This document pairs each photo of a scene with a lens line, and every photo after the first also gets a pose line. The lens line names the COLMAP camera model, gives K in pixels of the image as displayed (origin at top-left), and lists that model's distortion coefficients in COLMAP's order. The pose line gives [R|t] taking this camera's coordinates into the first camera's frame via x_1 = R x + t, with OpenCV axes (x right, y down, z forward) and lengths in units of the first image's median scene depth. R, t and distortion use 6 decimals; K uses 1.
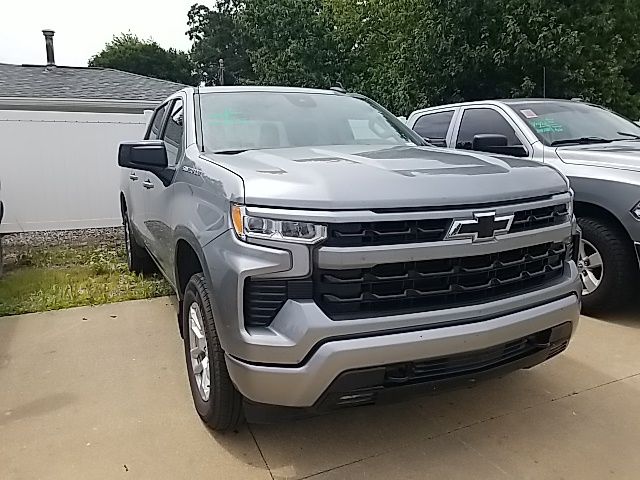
lens RADIAL K [[509.6, 0, 310.9], [0, 509.6, 234.7], [0, 0, 1]] dist [0.042494, -0.065850]
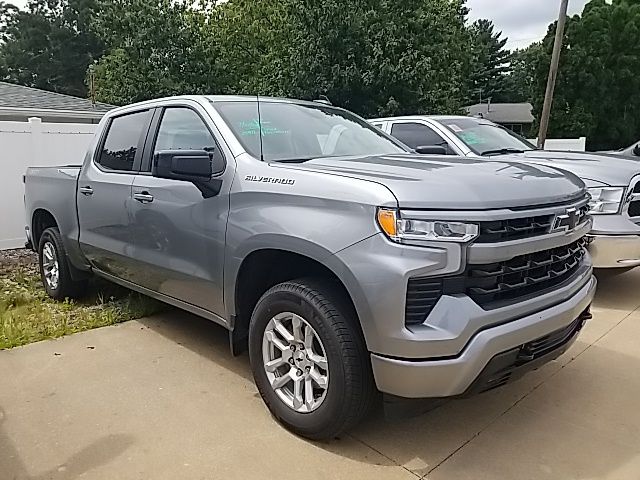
lens RADIAL K [[509.6, 0, 308.6], [0, 509.6, 226.1], [0, 0, 1]] dist [0.042494, -0.065850]
pose [[0.947275, -0.046956, 0.316964, -0.519151], [0.059691, 0.997748, -0.030581, -0.001676], [-0.314814, 0.047888, 0.947944, 0.050907]]
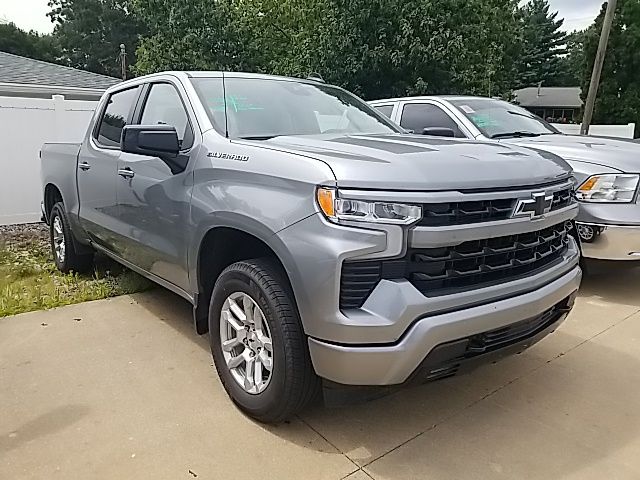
lens RADIAL K [[509.6, 0, 307.9], [0, 509.6, 222.8], [0, 0, 1]] dist [0.042494, -0.065850]
pose [[0.971029, -0.026925, 0.237442, -0.344331], [0.029664, 0.999528, -0.007968, 0.013455], [-0.237115, 0.014781, 0.971369, 0.033391]]
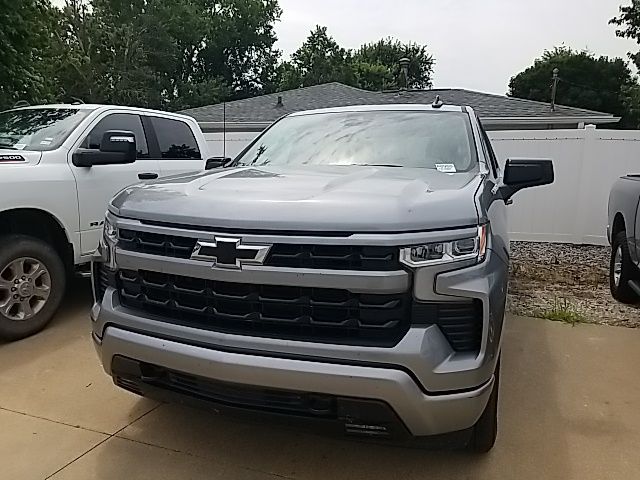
lens RADIAL K [[509.6, 0, 316.1], [0, 509.6, 233.4], [0, 0, 1]] dist [0.042494, -0.065850]
pose [[0.696050, 0.121473, -0.707643, 0.946064], [-0.143209, 0.989269, 0.028954, -0.085873], [0.703566, 0.081188, 0.705977, 0.372550]]
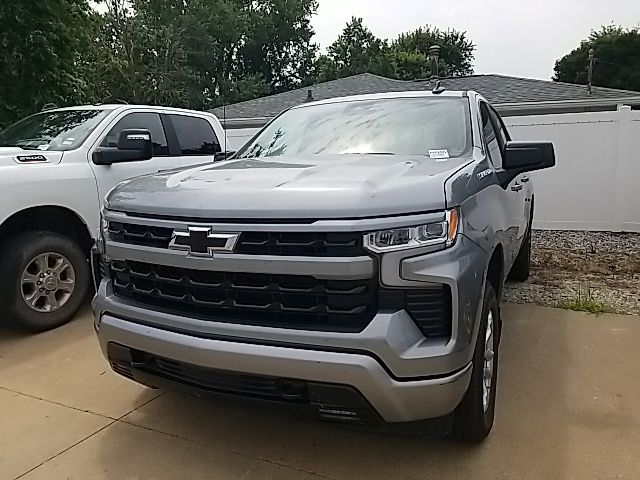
lens RADIAL K [[509.6, 0, 315.9], [0, 509.6, 227.6], [0, 0, 1]] dist [0.042494, -0.065850]
pose [[0.634858, 0.110054, -0.764750, 1.034485], [-0.120942, 0.991757, 0.042322, -0.093077], [0.763104, 0.065622, 0.642935, 0.452989]]
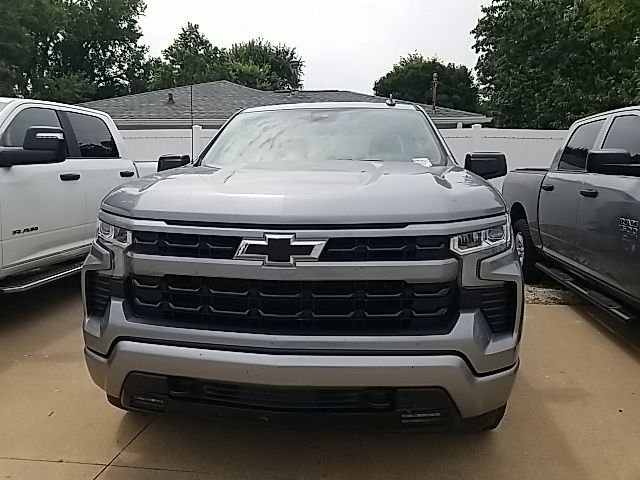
lens RADIAL K [[509.6, 0, 308.3], [0, 509.6, 214.4], [0, 0, 1]] dist [0.042494, -0.065850]
pose [[0.846842, 0.069208, -0.527322, 0.725500], [-0.102406, 0.994162, -0.033979, -0.045058], [0.521892, 0.082776, 0.848986, 0.207086]]
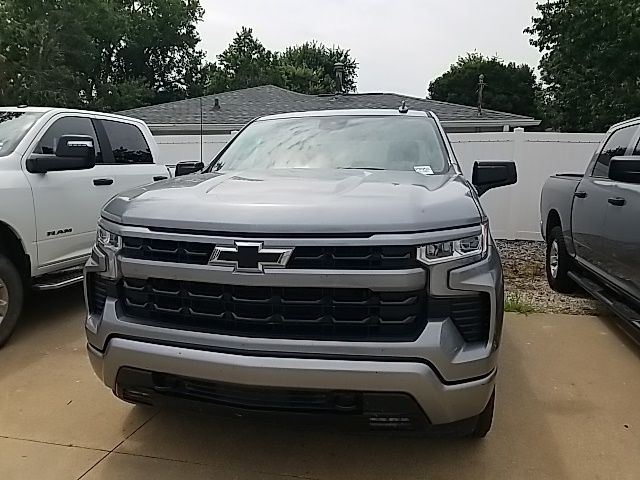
lens RADIAL K [[509.6, 0, 313.5], [0, 509.6, 228.6], [0, 0, 1]] dist [0.042494, -0.065850]
pose [[0.790035, 0.091783, -0.606152, 0.853863], [-0.116298, 0.993214, -0.001188, -0.068900], [0.601930, 0.071433, 0.795348, 0.256942]]
